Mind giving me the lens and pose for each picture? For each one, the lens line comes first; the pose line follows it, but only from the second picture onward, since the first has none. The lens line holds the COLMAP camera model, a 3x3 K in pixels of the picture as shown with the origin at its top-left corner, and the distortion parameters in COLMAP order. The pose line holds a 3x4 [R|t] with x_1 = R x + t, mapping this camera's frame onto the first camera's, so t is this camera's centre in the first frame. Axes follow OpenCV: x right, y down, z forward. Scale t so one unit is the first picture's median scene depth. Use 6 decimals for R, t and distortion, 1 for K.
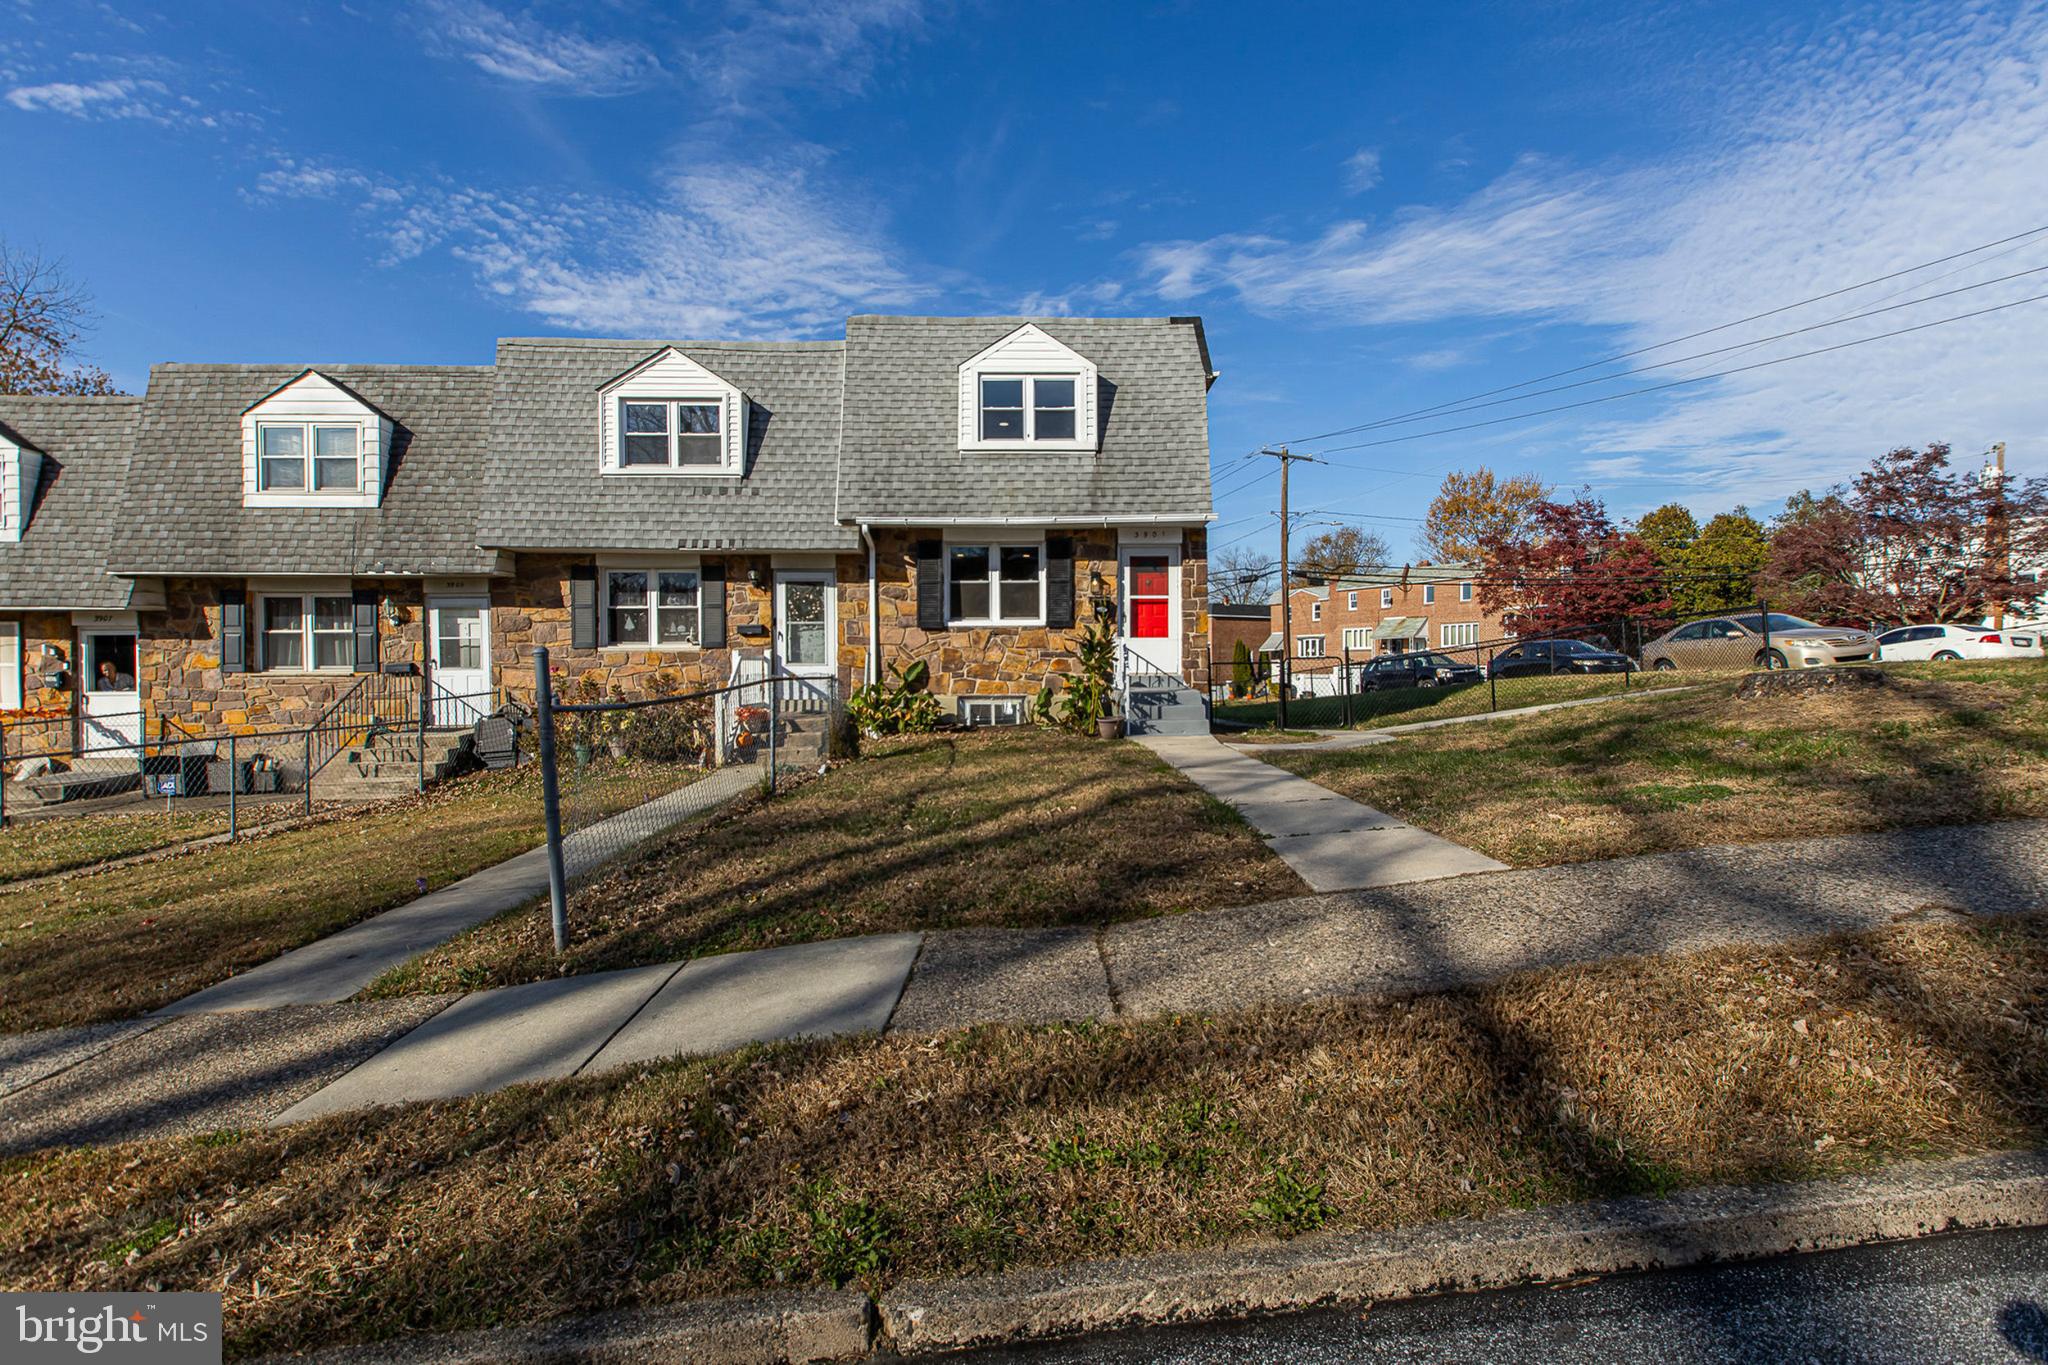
lens RADIAL K [[950.1, 0, 1020.2], [0, 950.1, 667.0], [0, 0, 1]] dist [-0.001703, -0.000900]
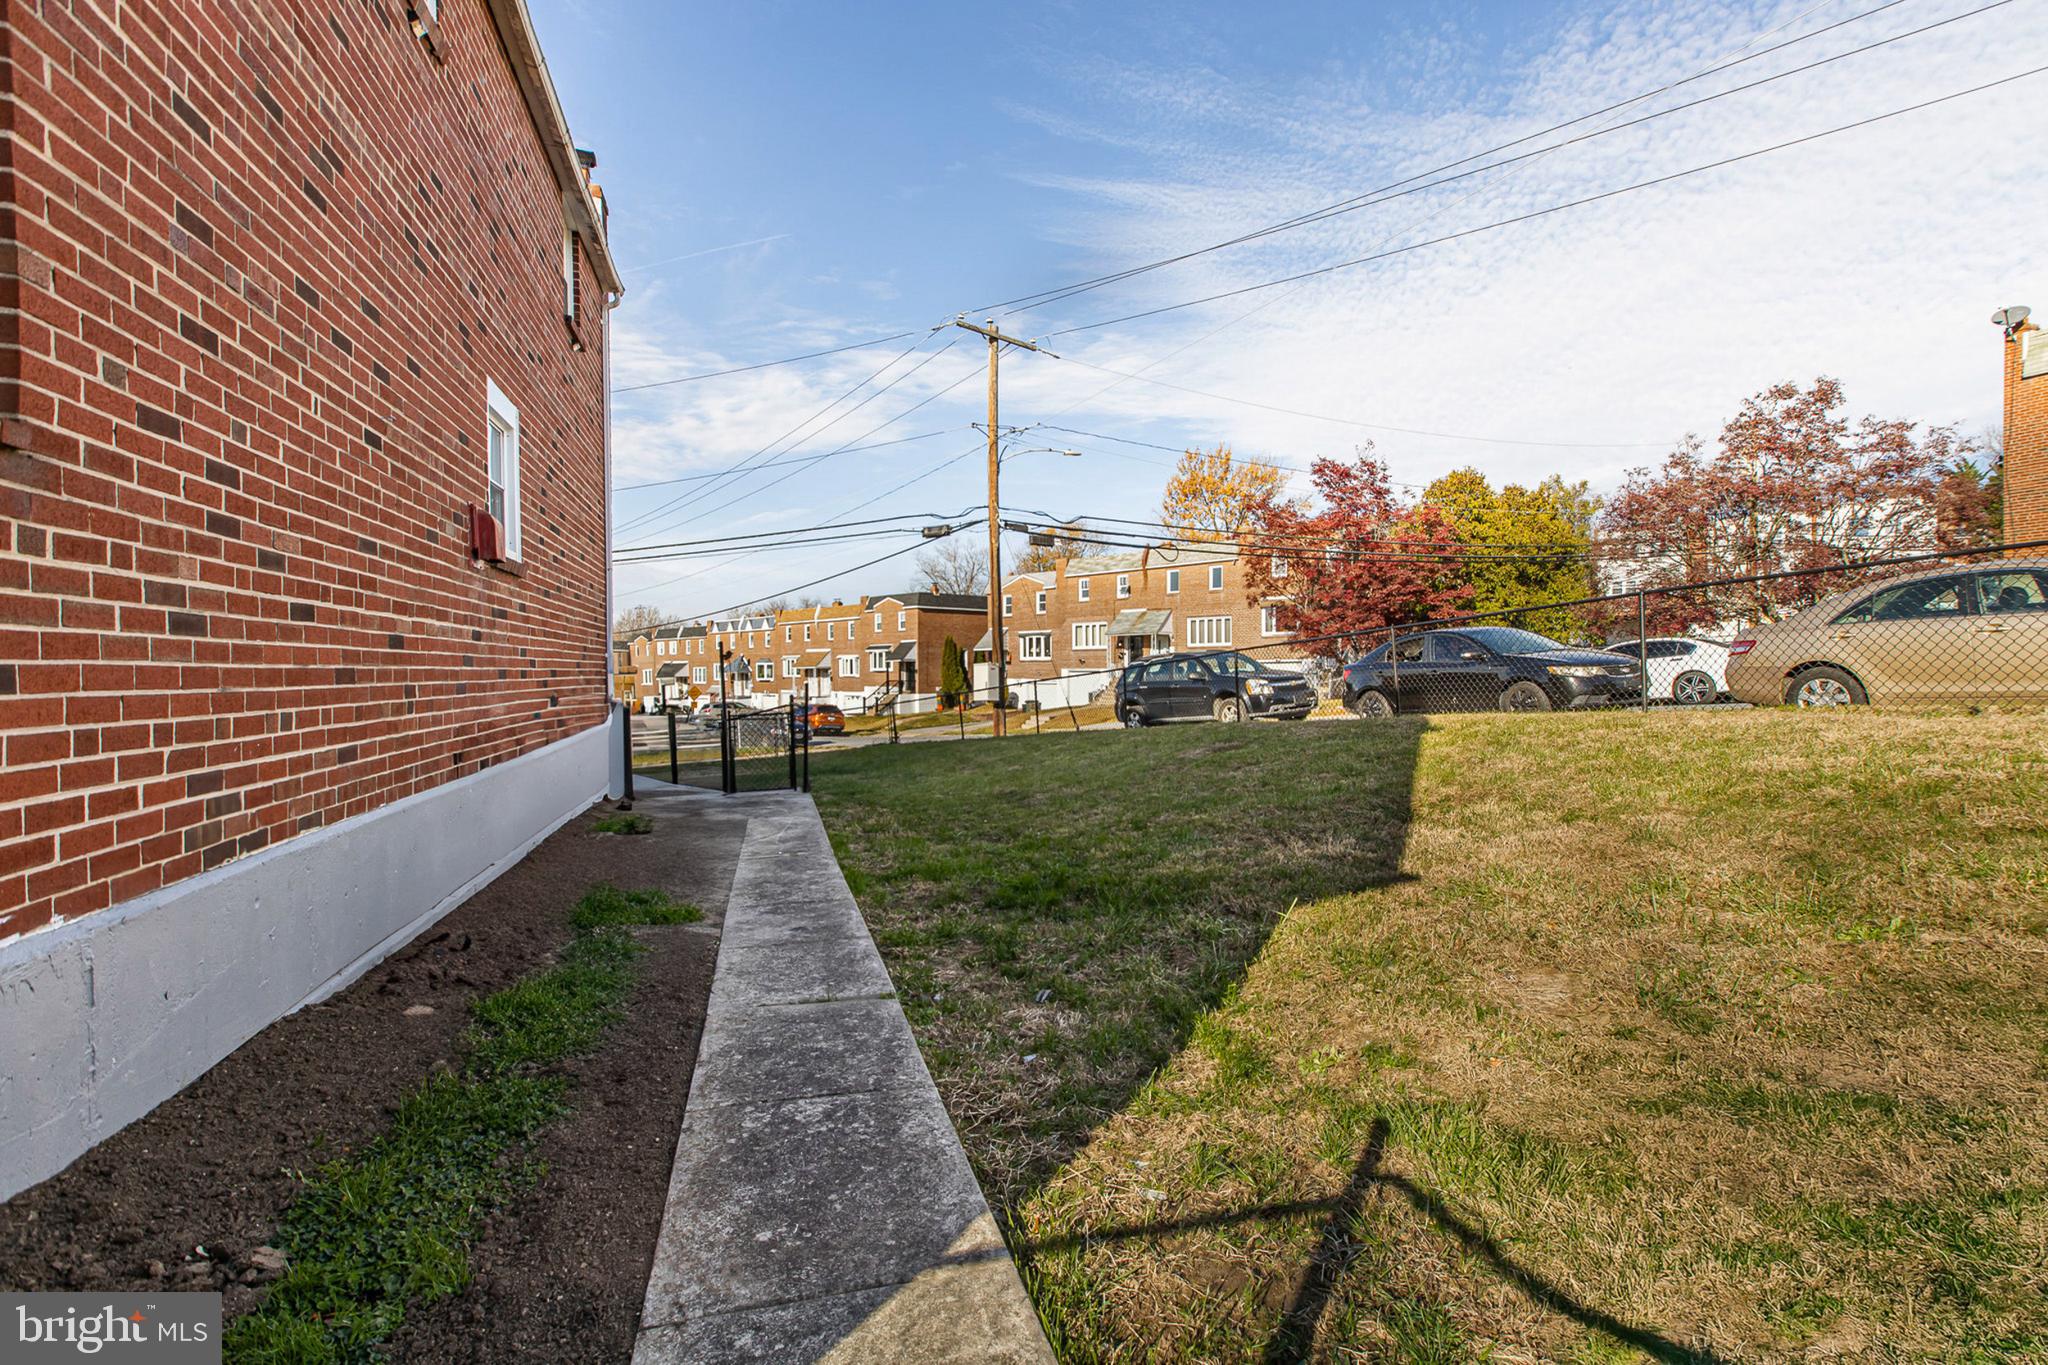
lens RADIAL K [[953.8, 0, 1054.4], [0, 953.8, 672.7], [0, 0, 1]] dist [-0.000862, -0.000059]
pose [[0.950187, -0.004254, 0.311652, 0.149609], [0.002609, 0.999980, 0.005695, -0.005877], [-0.311670, -0.004598, 0.950179, 0.488138]]
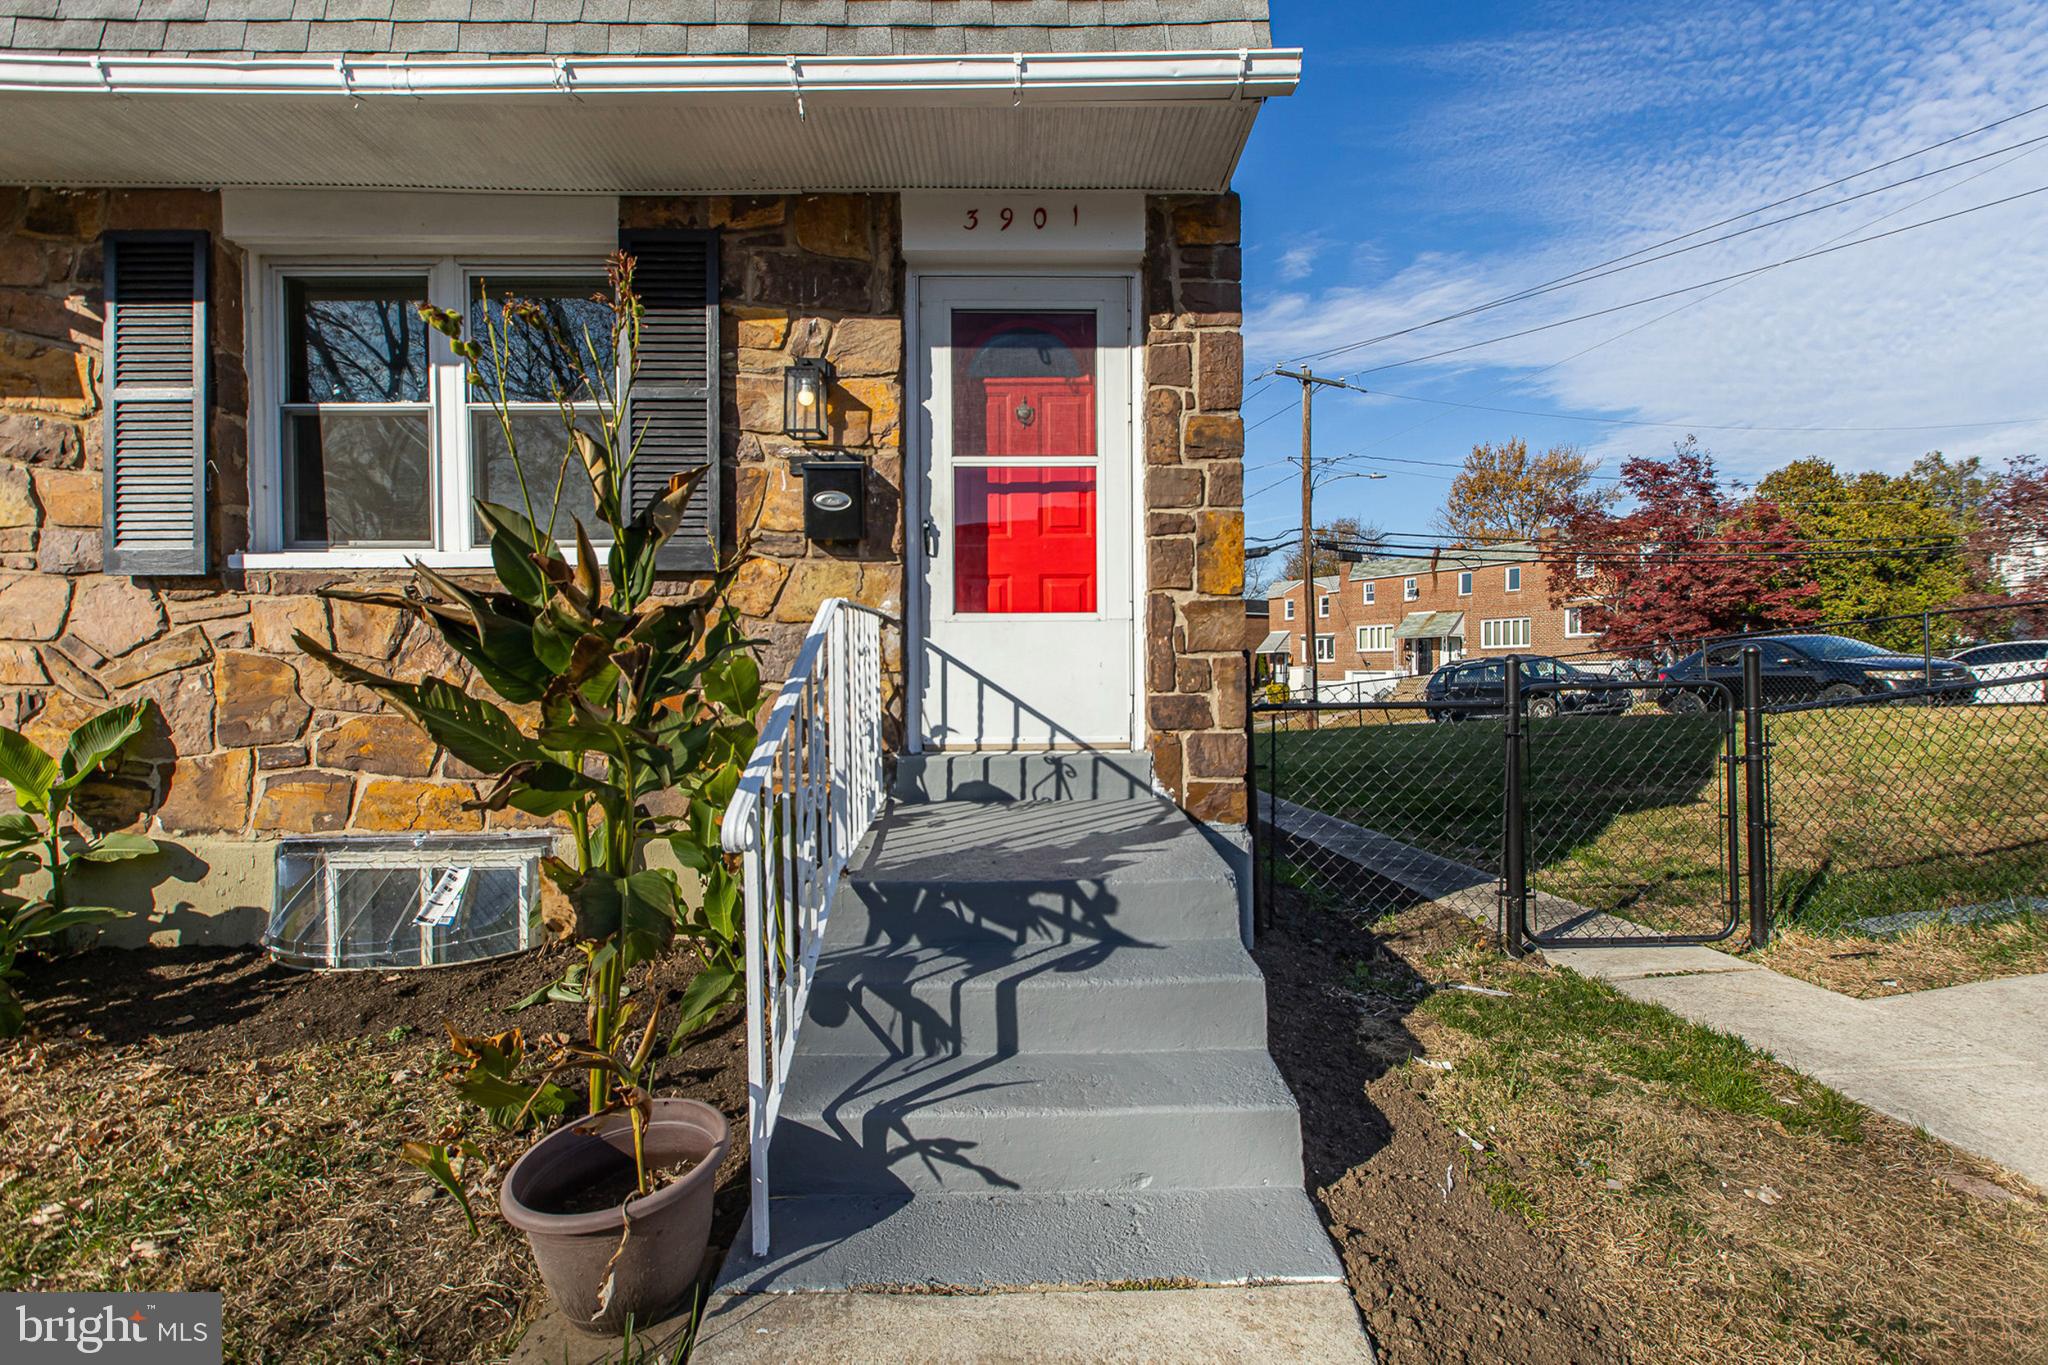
lens RADIAL K [[950.1, 0, 1020.2], [0, 950.1, 667.0], [0, 0, 1]] dist [-0.001703, -0.000900]
pose [[0.999869, -0.002606, 0.016001, 0.064370], [0.002641, 0.999994, -0.002179, -0.007508], [-0.015995, 0.002221, 0.999870, 0.362532]]
